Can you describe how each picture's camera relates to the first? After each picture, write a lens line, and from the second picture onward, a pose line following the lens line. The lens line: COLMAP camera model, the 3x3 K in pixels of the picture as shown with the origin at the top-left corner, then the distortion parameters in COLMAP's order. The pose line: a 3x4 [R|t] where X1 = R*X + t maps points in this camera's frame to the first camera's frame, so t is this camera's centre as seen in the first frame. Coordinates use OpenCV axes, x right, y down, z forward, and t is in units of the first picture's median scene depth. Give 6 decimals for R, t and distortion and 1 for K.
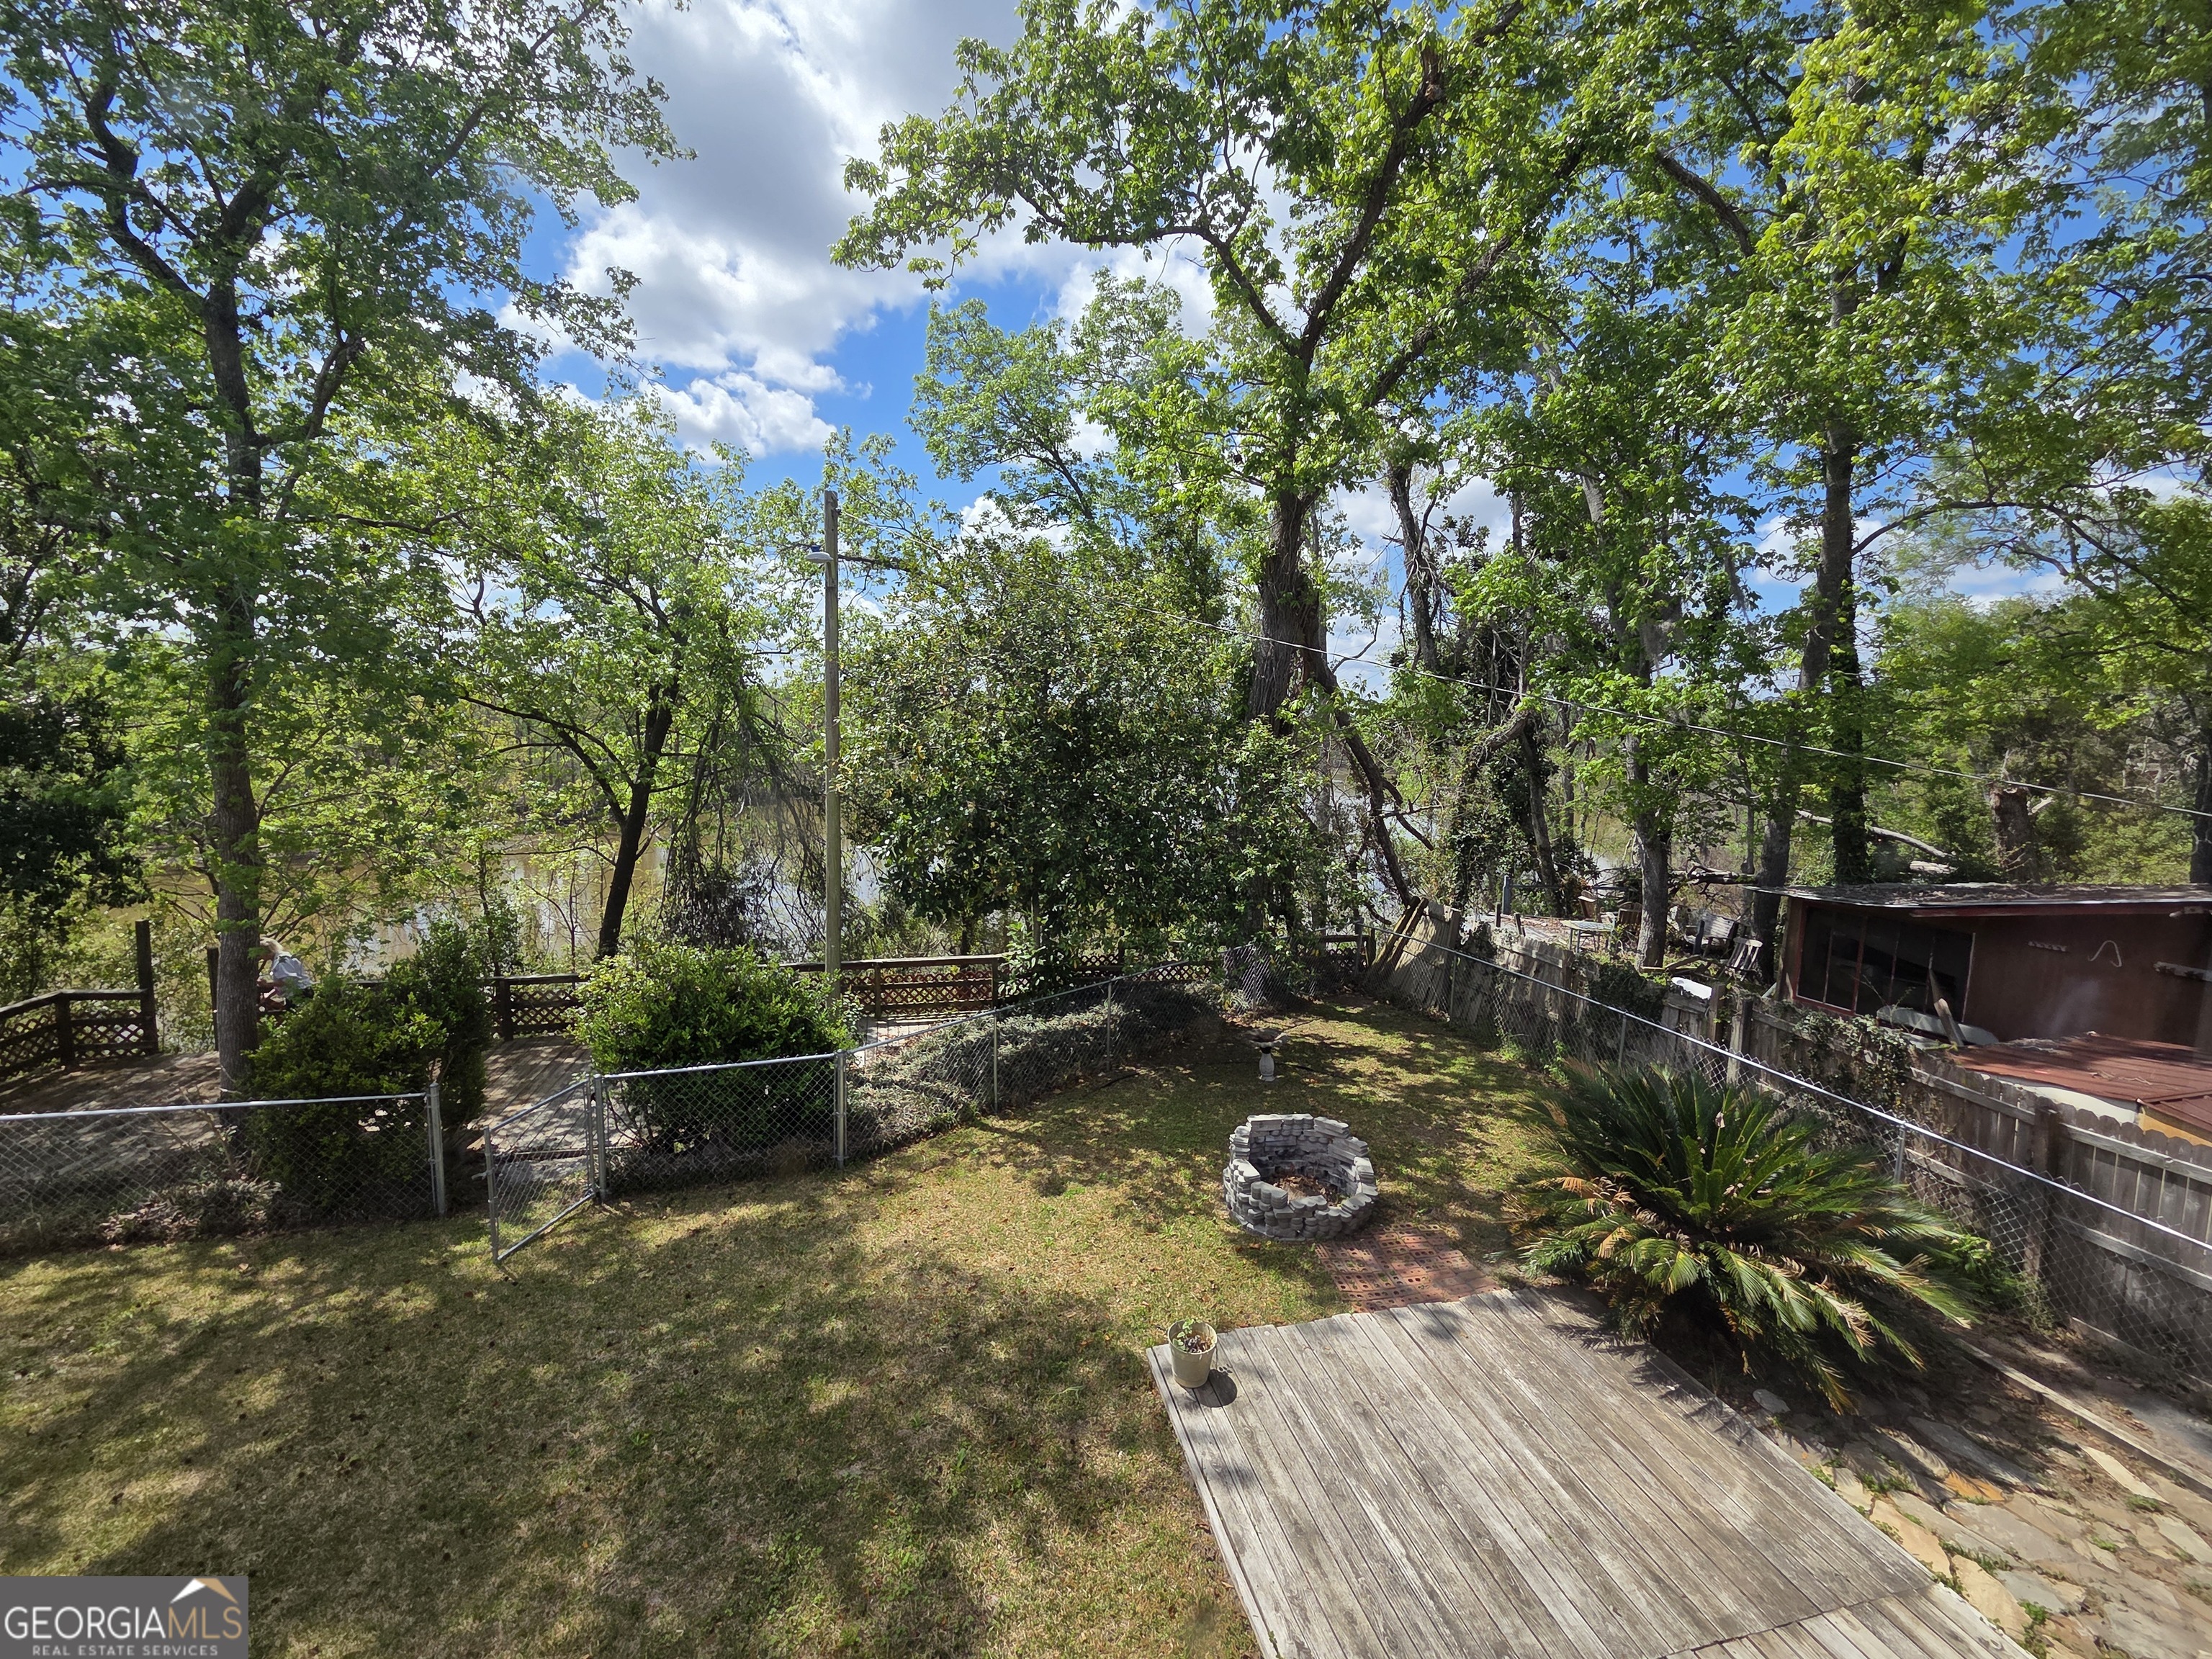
lens RADIAL K [[910.3, 0, 1116.2], [0, 910.3, 837.9], [0, 0, 1]] dist [0.000265, 0.000896]
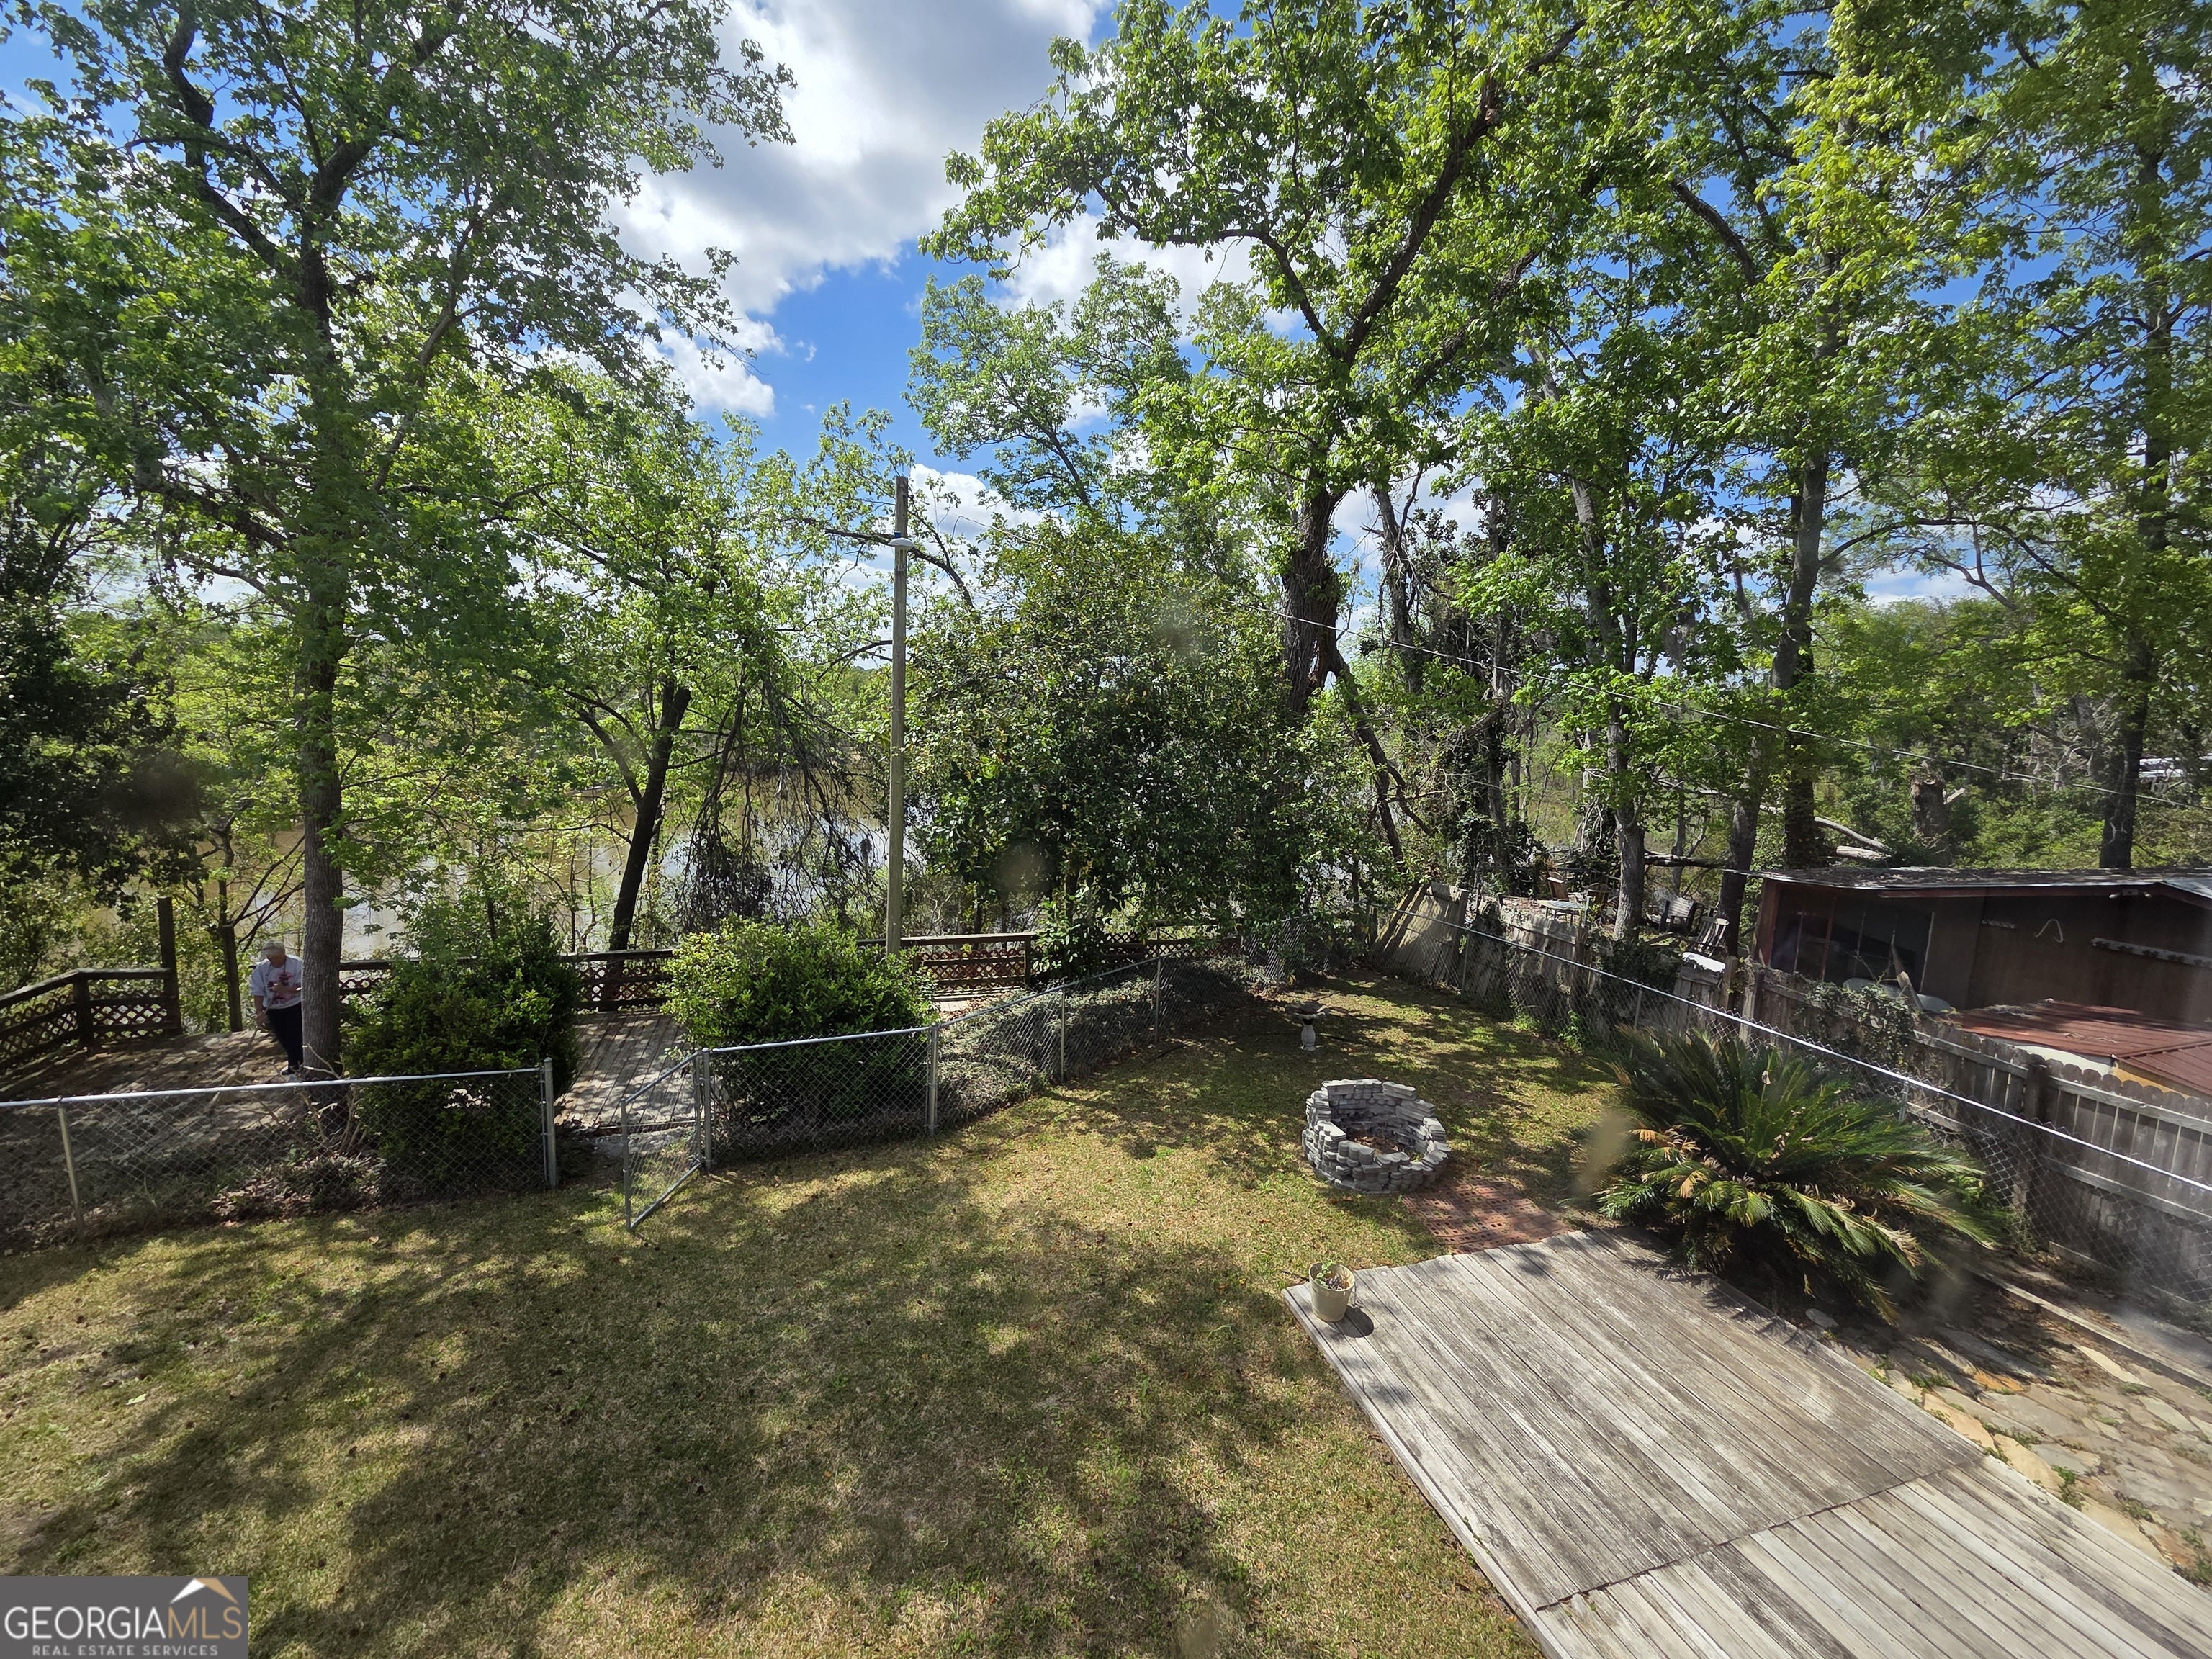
lens RADIAL K [[910.3, 0, 1124.6], [0, 910.3, 837.2], [0, 0, 1]] dist [0.000265, 0.000896]
pose [[0.997326, 0.007236, 0.072726, -0.131312], [-0.008857, 0.999719, 0.021997, -0.003191], [-0.072546, -0.022582, 0.997109, -0.036412]]
